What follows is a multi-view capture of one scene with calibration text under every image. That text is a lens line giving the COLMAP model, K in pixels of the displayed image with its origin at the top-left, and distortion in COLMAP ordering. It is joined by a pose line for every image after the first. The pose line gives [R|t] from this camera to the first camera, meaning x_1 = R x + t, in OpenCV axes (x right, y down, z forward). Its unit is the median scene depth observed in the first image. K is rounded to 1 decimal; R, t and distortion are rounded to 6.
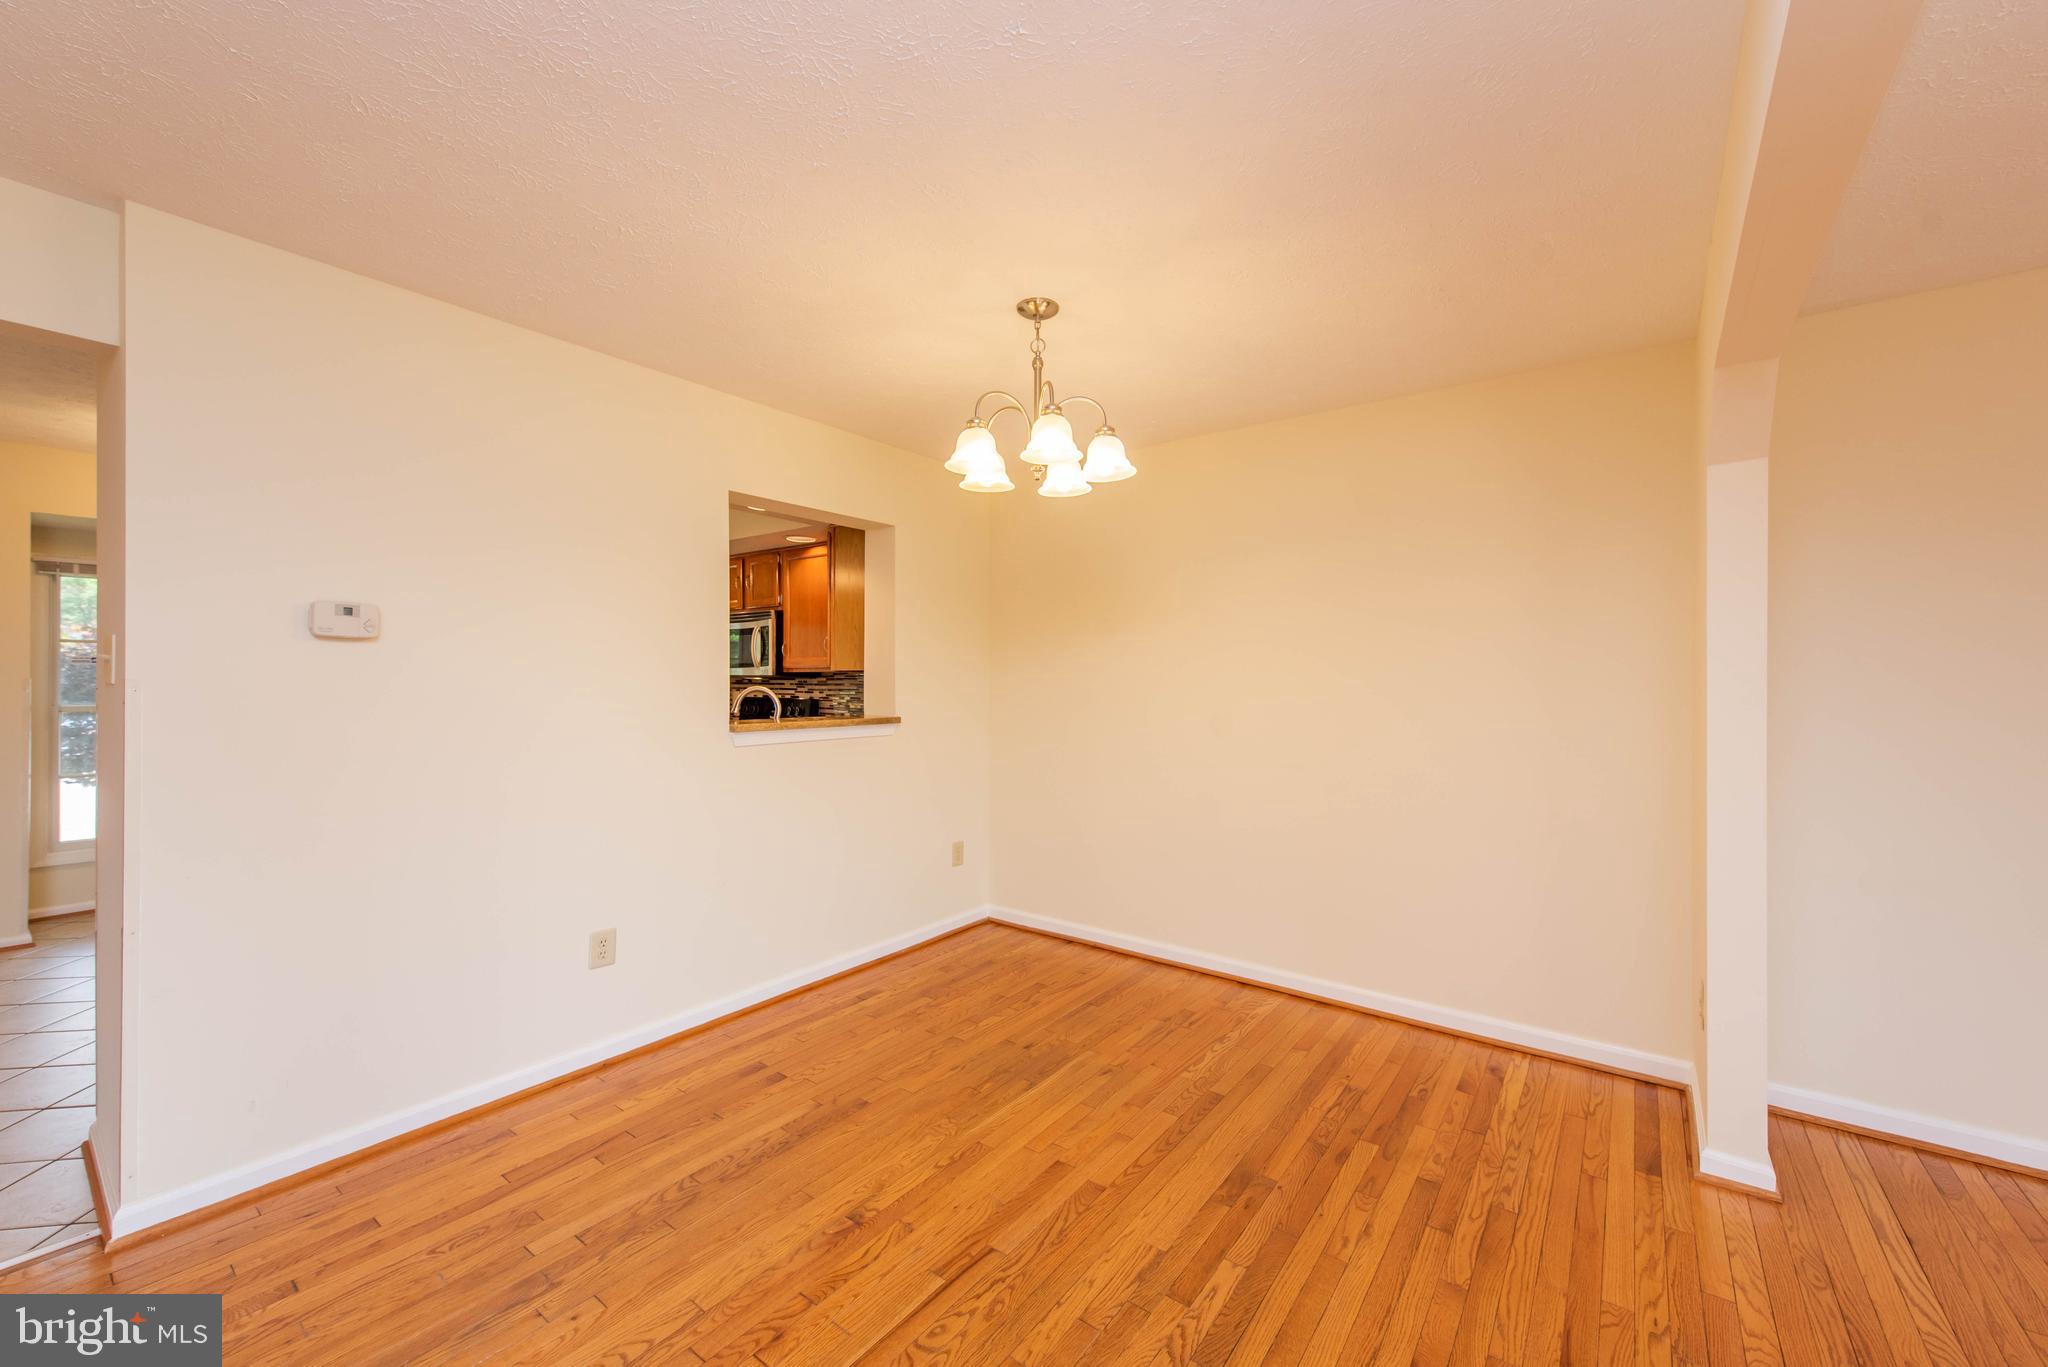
lens RADIAL K [[803.5, 0, 1031.0], [0, 803.5, 680.6], [0, 0, 1]] dist [0.019319, -0.005444]
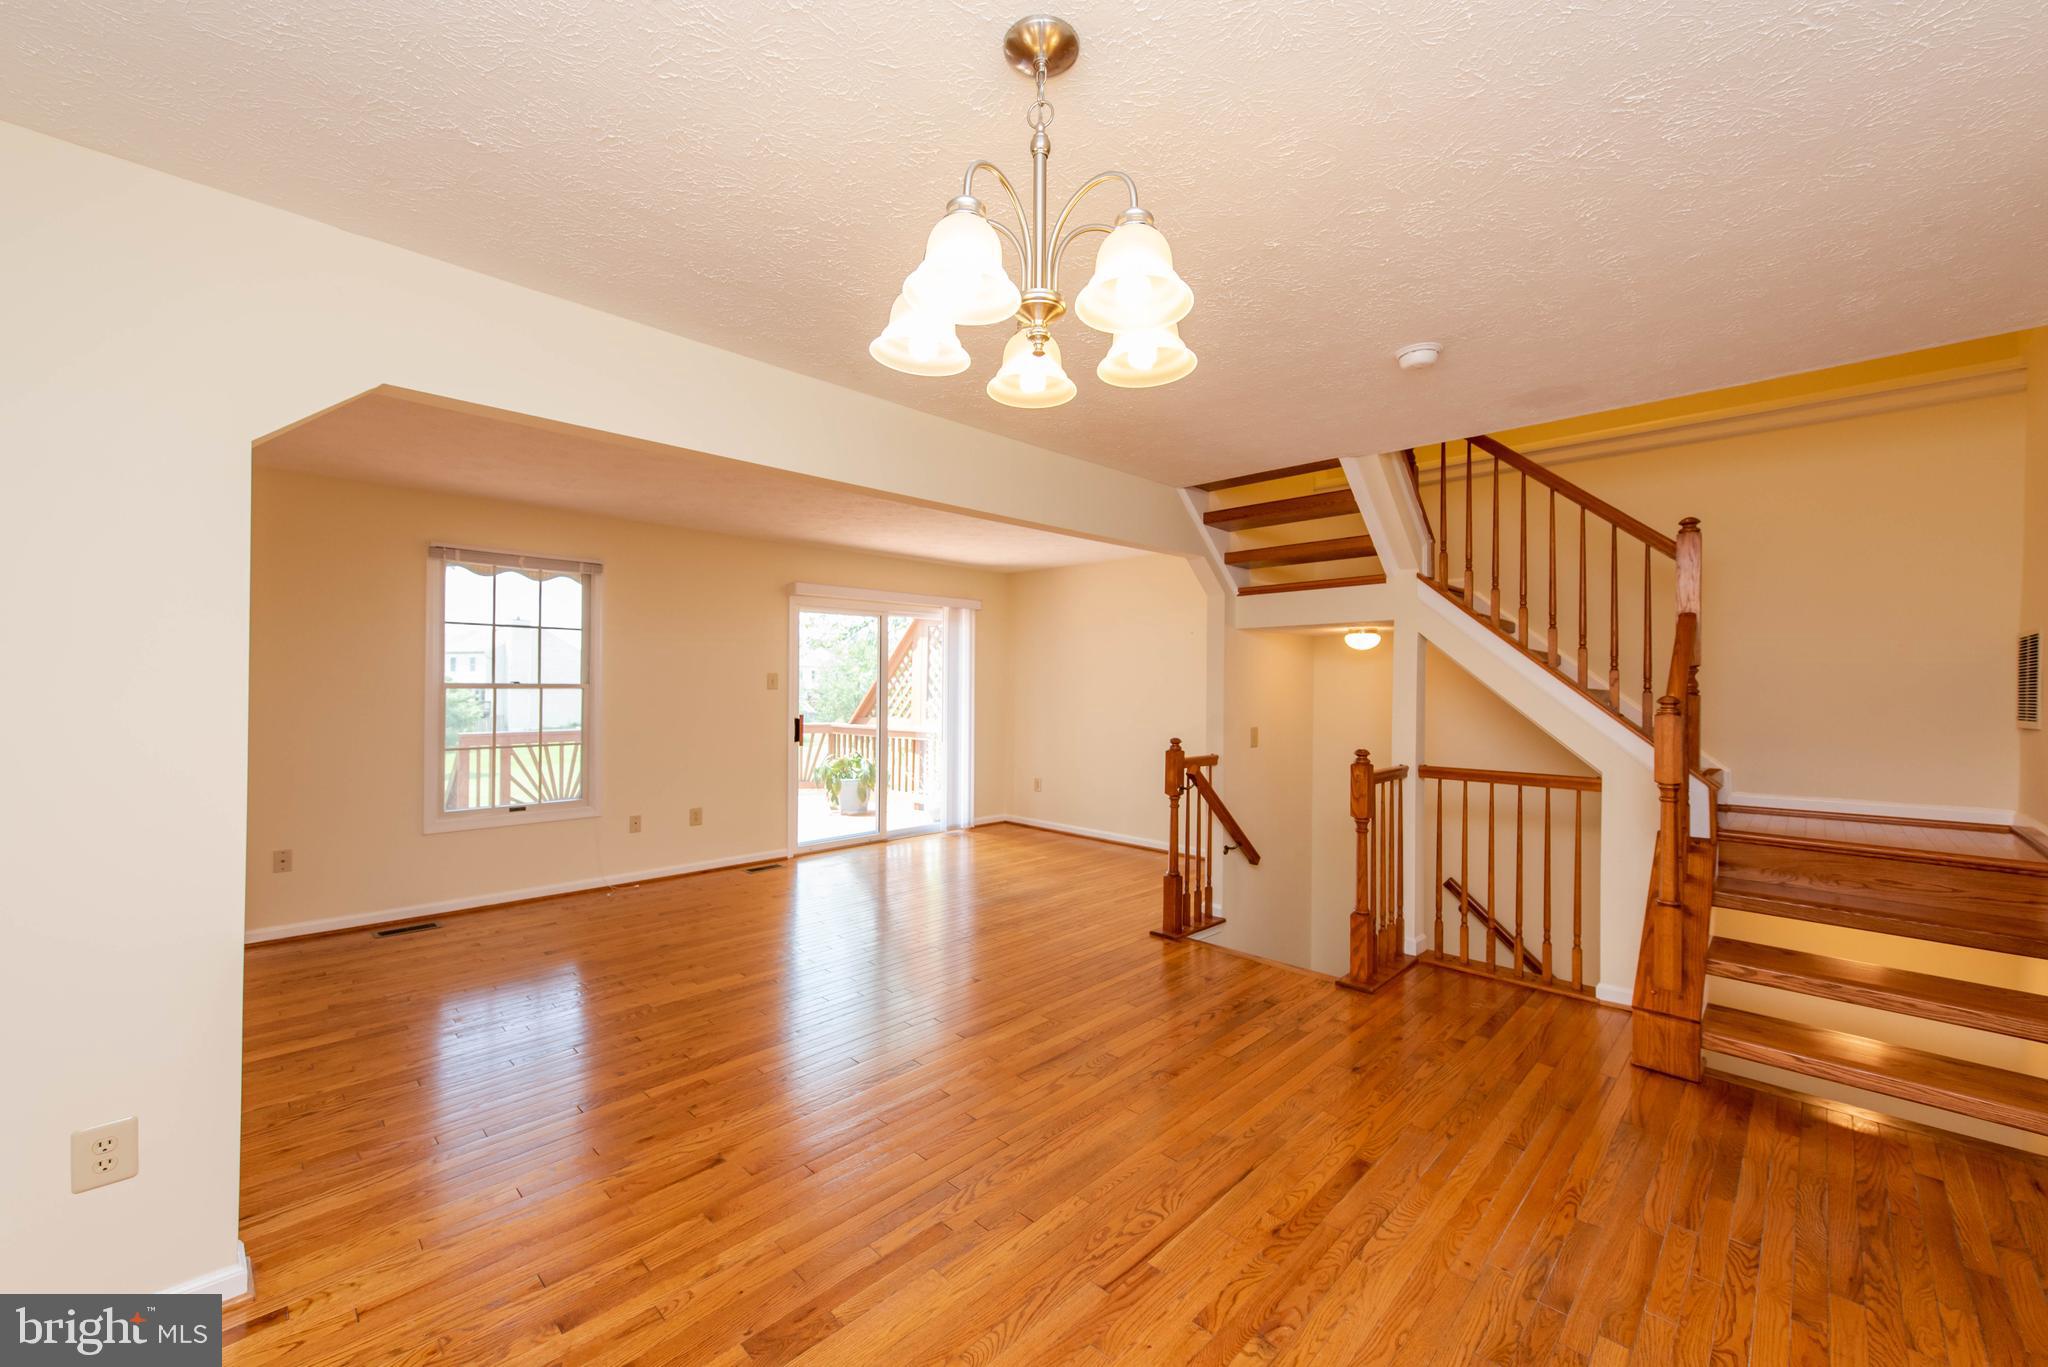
lens RADIAL K [[803.5, 0, 1024.4], [0, 803.5, 681.3], [0, 0, 1]] dist [0.019319, -0.005444]
pose [[-0.990721, -0.009285, 0.135596, -0.051002], [-0.010078, 0.999936, -0.005162, -0.017064], [-0.135539, -0.006481, -0.990751, 1.301469]]
